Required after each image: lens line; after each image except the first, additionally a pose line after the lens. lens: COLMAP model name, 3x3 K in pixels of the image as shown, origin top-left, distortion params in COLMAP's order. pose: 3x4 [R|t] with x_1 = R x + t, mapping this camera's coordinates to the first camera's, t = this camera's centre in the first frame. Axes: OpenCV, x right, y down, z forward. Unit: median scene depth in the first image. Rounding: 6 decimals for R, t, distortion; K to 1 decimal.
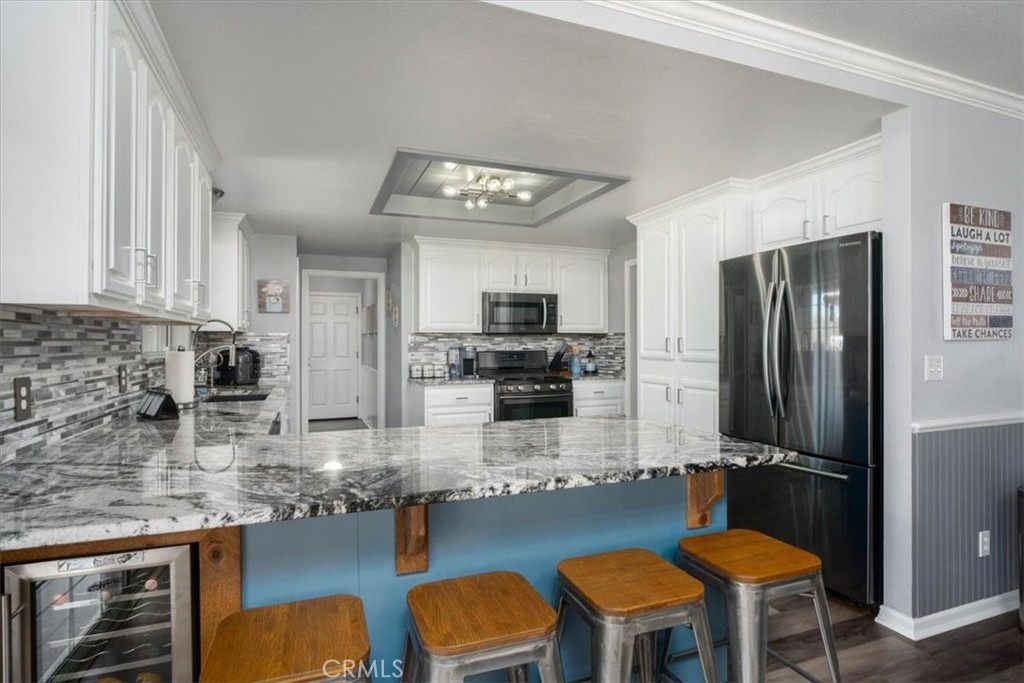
lens RADIAL K [[426.5, 0, 513.5], [0, 426.5, 339.6], [0, 0, 1]] dist [-0.009432, 0.000301]
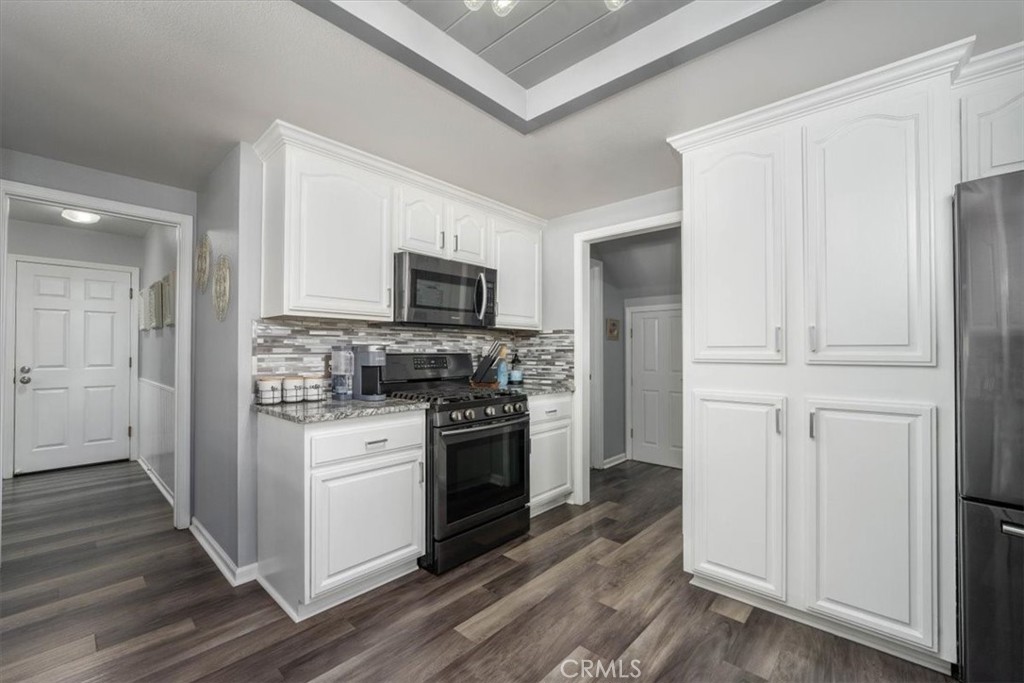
lens RADIAL K [[440.0, 0, 512.0], [0, 440.0, 341.5], [0, 0, 1]] dist [-0.011602, 0.000154]
pose [[0.932851, 0.009773, 0.360130, -0.126135], [-0.006459, 0.999925, -0.010404, 0.014997], [-0.360204, 0.007379, 0.932844, 0.340130]]
